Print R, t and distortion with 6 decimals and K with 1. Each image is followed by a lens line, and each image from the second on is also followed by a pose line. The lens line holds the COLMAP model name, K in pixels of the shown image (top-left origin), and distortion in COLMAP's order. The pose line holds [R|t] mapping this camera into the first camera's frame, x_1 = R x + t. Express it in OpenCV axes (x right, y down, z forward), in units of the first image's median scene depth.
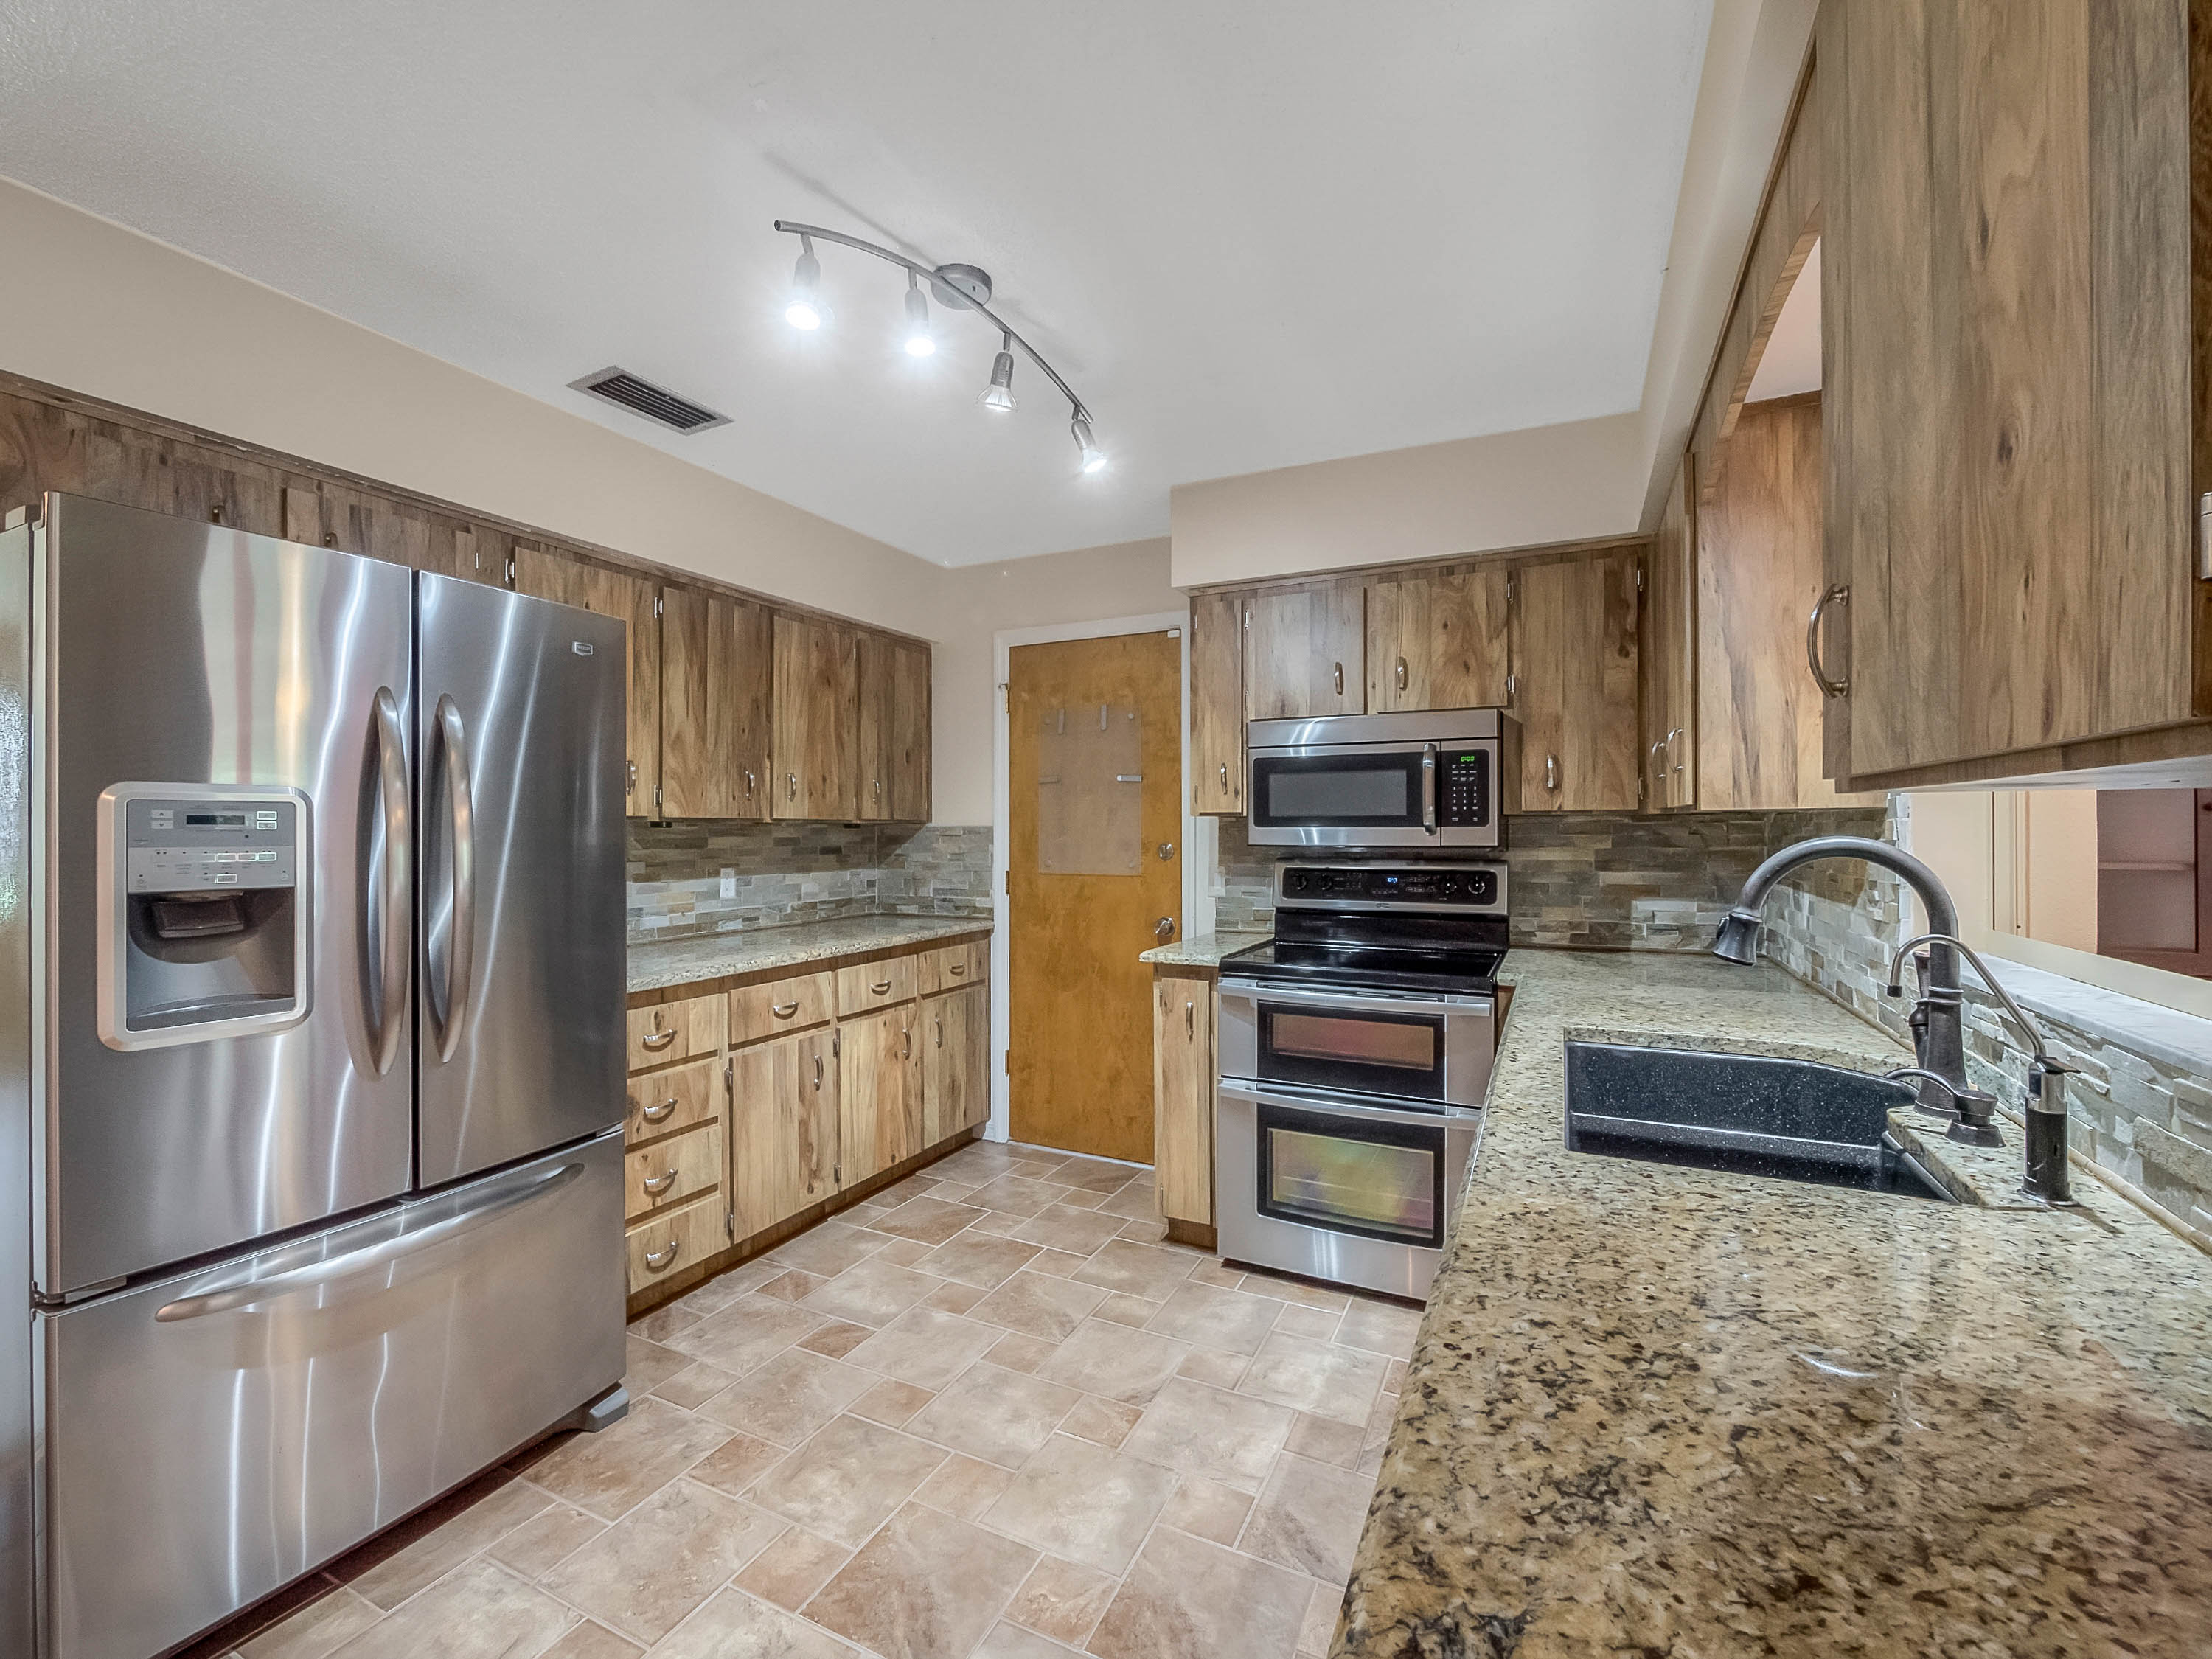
lens RADIAL K [[940.3, 0, 1106.0], [0, 940.3, 829.5], [0, 0, 1]] dist [-0.007523, 0.000691]
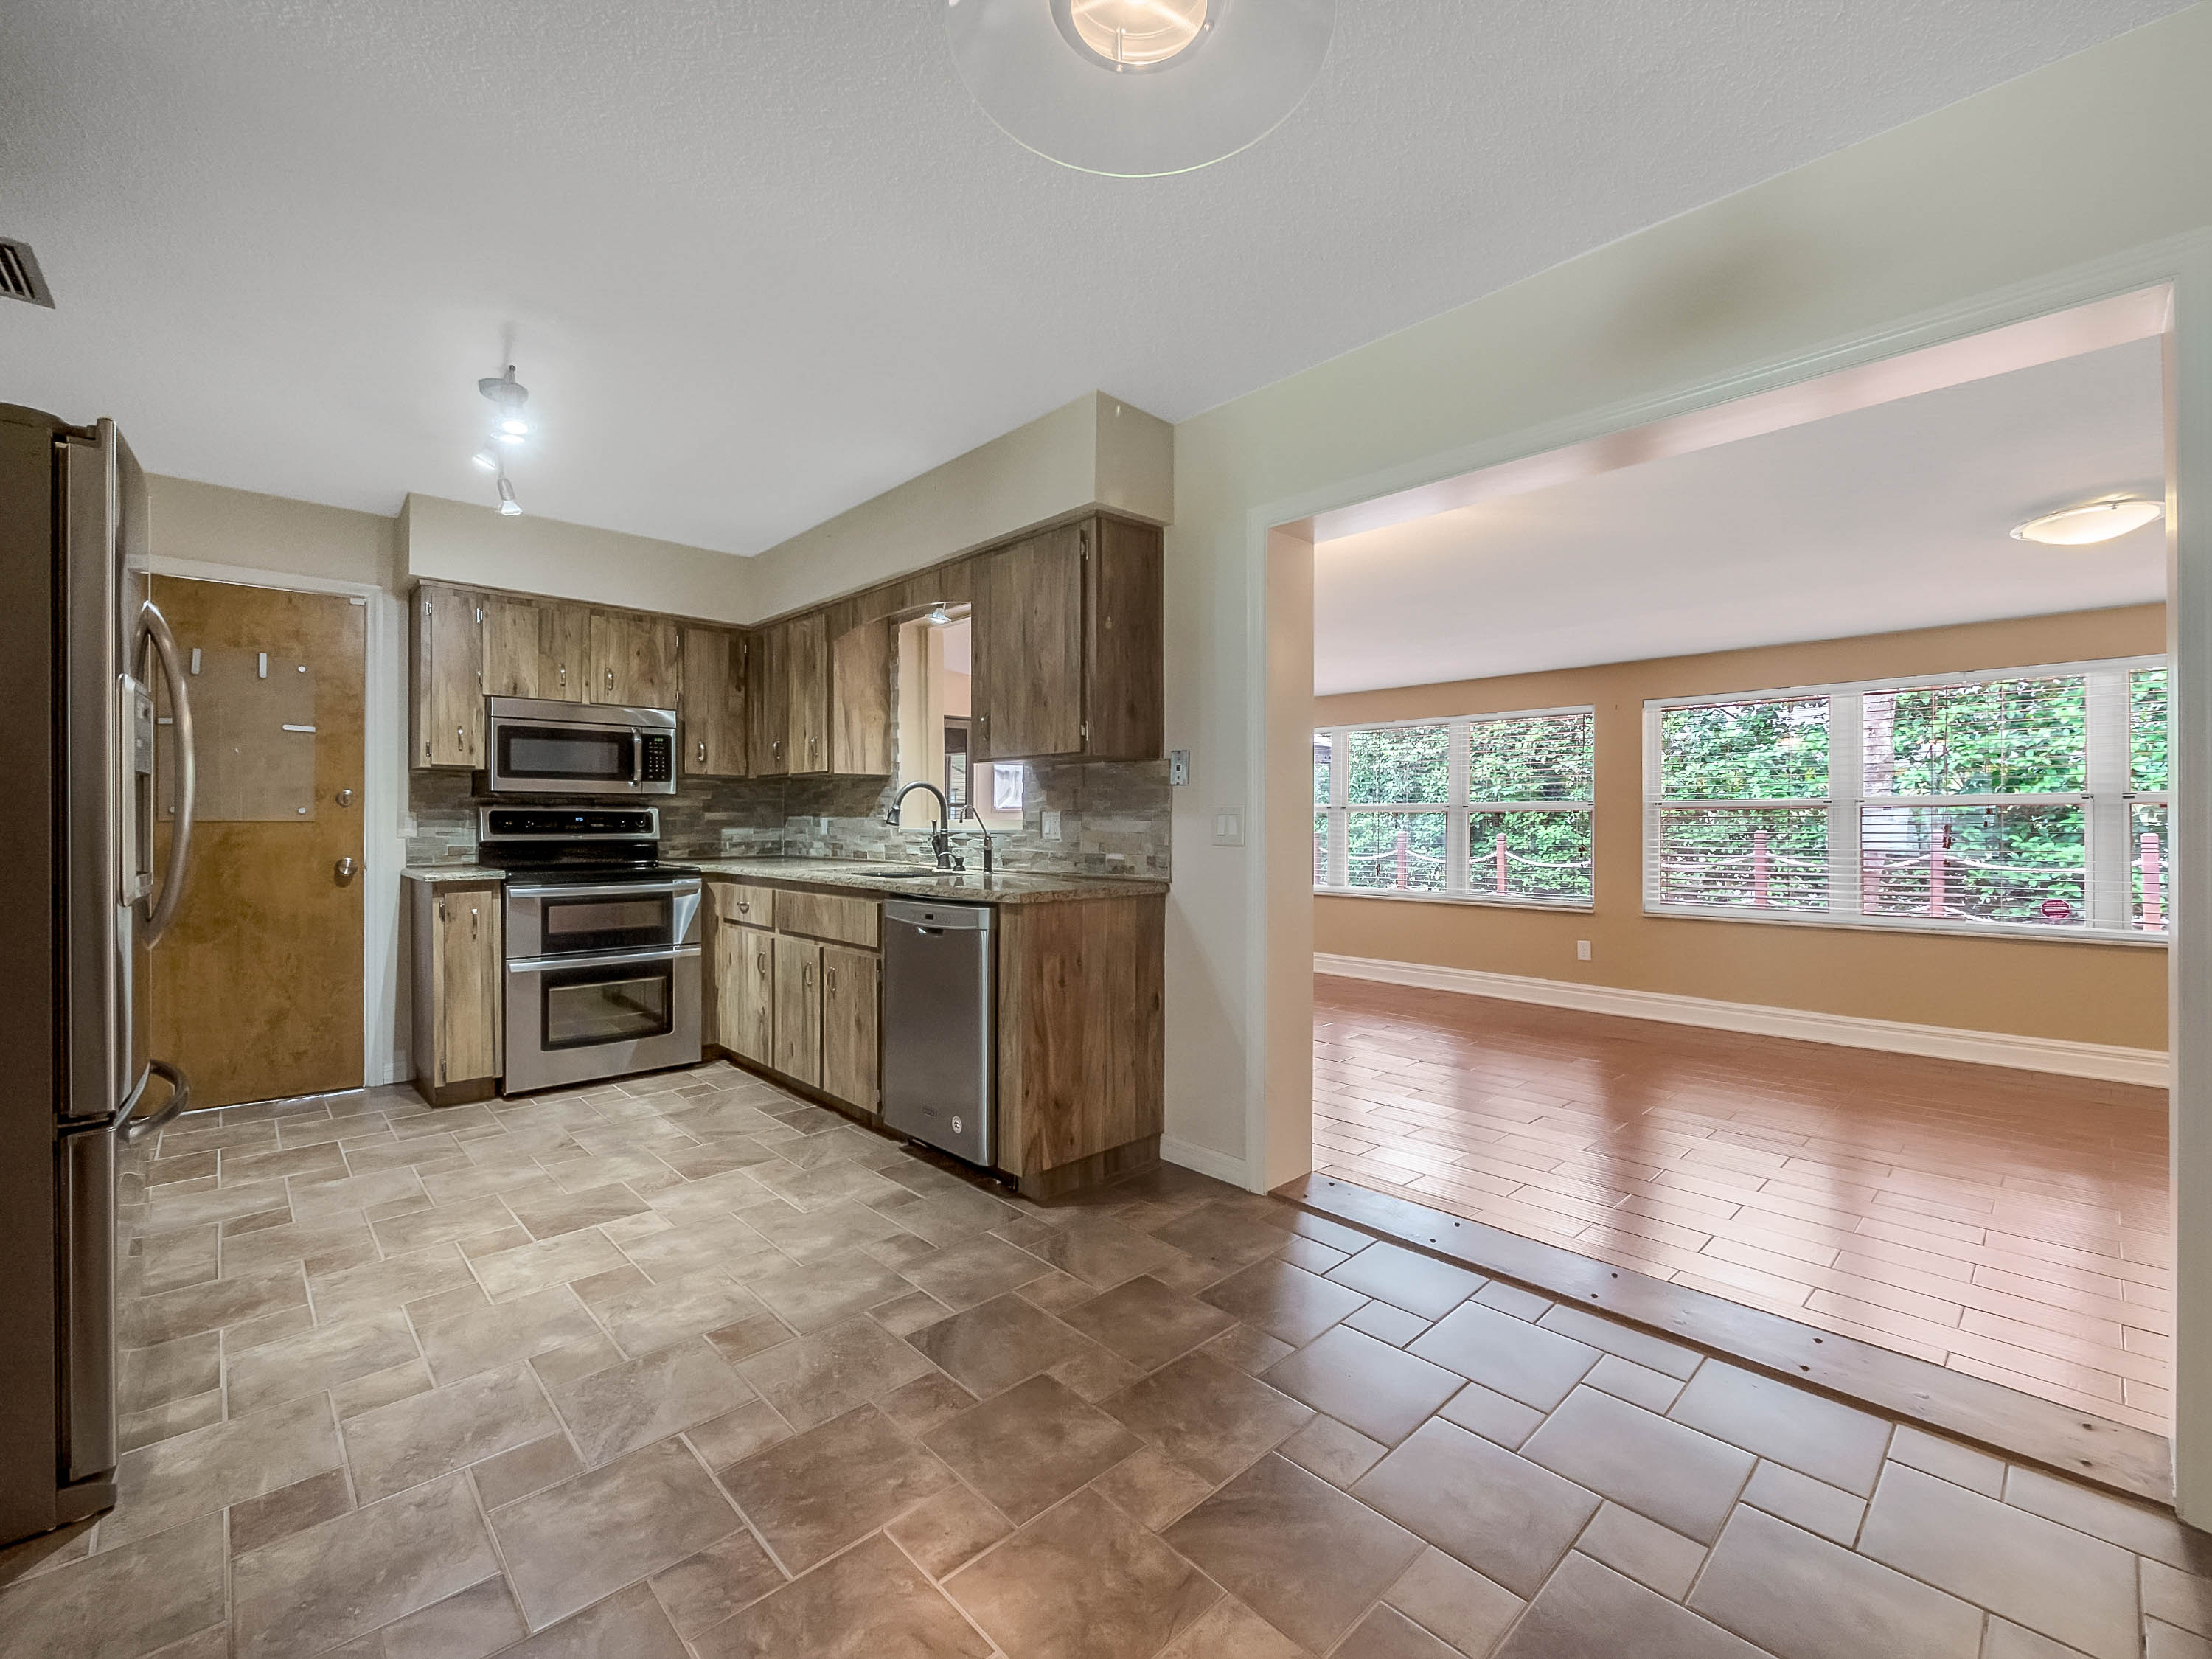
lens RADIAL K [[938.1, 0, 1097.2], [0, 938.1, 819.0], [0, 0, 1]] dist [-0.000940, 0.000427]
pose [[0.348922, 0.004157, 0.937142, -0.839874], [-0.000465, 0.999991, -0.004263, 0.065410], [-0.937152, 0.001052, 0.348921, -0.261622]]
